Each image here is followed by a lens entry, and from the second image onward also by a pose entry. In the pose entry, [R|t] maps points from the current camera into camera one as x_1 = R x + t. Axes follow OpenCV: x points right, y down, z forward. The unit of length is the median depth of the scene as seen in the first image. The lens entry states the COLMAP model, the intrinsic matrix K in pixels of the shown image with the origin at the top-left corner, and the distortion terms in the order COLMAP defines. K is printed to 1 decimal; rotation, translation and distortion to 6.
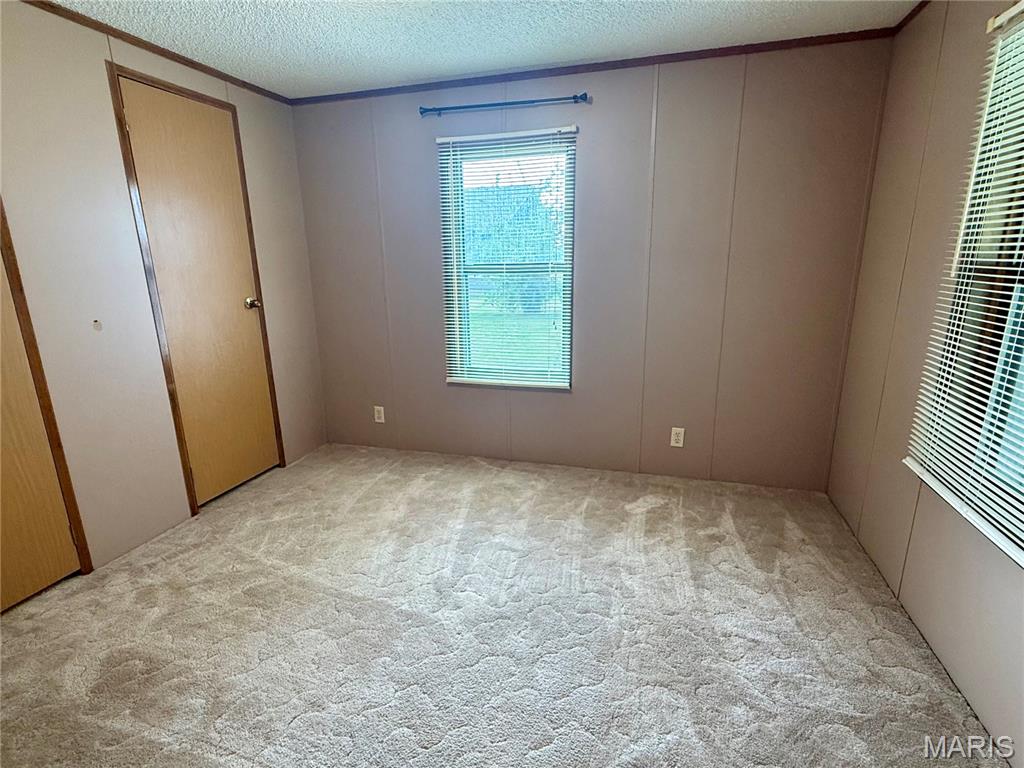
lens RADIAL K [[514.5, 0, 510.9], [0, 514.5, 385.0], [0, 0, 1]] dist [-0.000917, 0.001265]
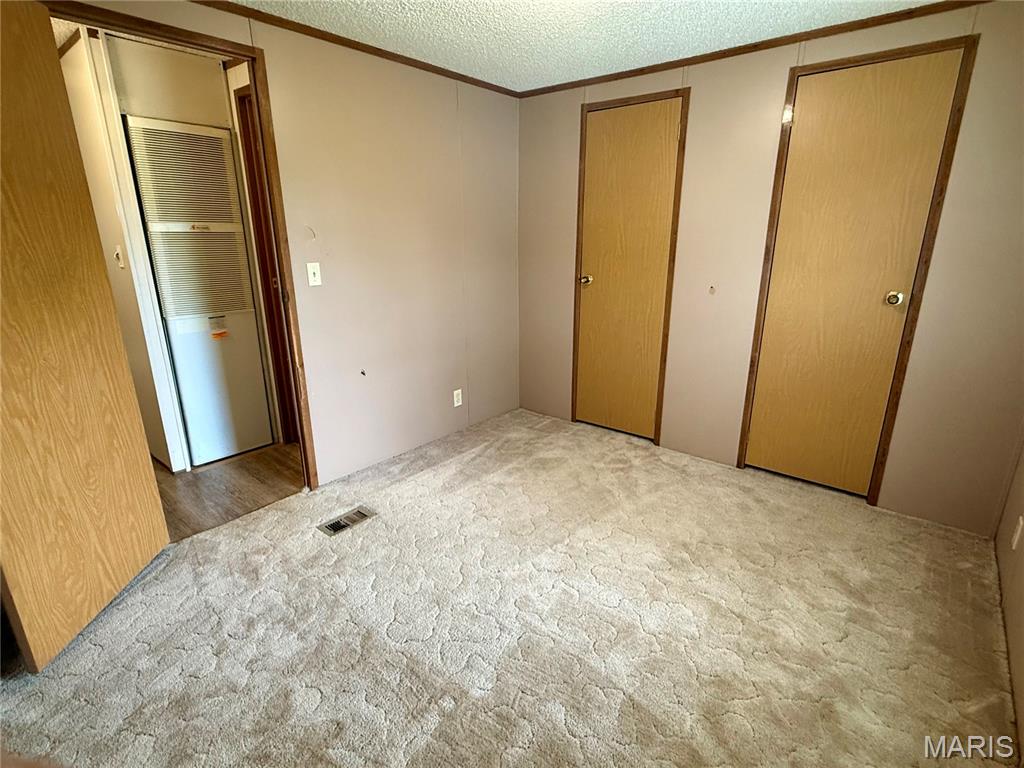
lens RADIAL K [[514.5, 0, 510.9], [0, 514.5, 385.0], [0, 0, 1]] dist [-0.000917, 0.001265]
pose [[-0.416366, 0.269208, -0.868428, 0.653796], [-0.208355, 0.901488, 0.379352, -0.292112], [0.885002, 0.338890, -0.319258, 1.037821]]
